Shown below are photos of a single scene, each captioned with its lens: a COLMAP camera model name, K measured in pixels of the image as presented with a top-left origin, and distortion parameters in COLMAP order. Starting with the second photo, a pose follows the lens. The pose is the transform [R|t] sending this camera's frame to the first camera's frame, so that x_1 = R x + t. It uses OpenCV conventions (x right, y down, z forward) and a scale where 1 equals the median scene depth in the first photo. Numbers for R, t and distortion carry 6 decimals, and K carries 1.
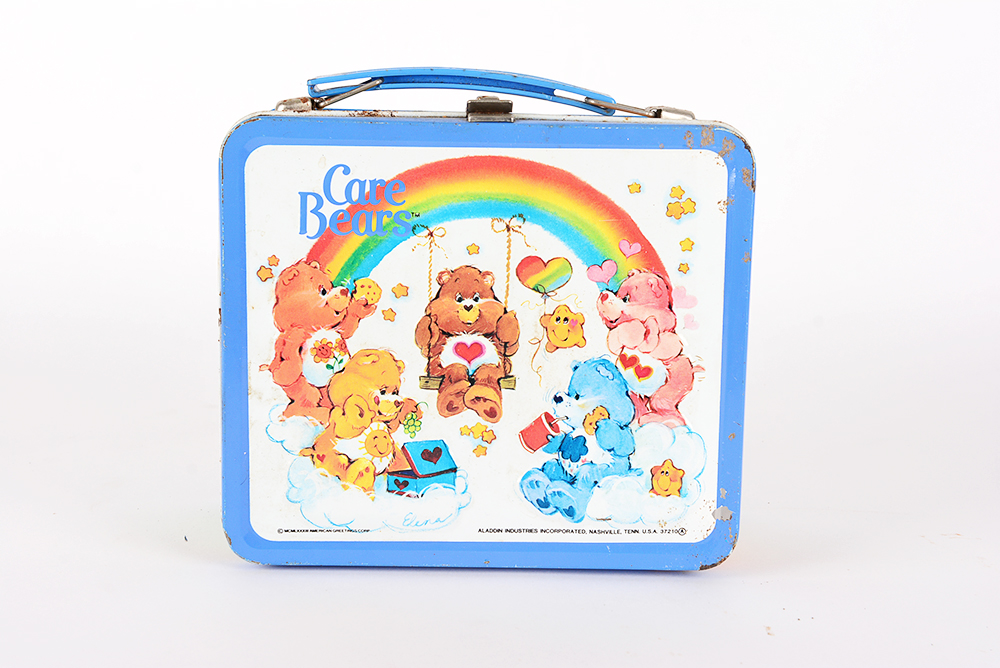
lens RADIAL K [[1717.6, 0, 500.0], [0, 1717.6, 334.0], [0, 0, 1]] dist [0.051383, 0.010334]
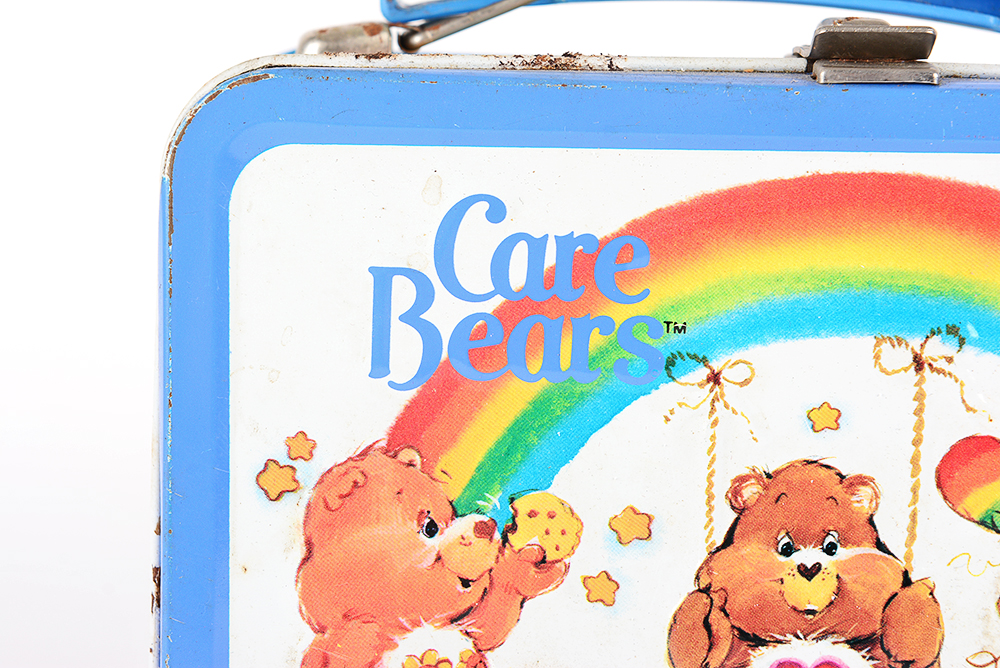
lens RADIAL K [[2881.5, 0, 500.0], [0, 2881.5, 334.0], [0, 0, 1]] dist [0.093758, 0.072878]
pose [[0.999931, 0.003627, -0.011140, -0.079051], [-0.004077, 0.999168, -0.040580, -0.040977], [0.010983, 0.040623, 0.999114, 0.355030]]
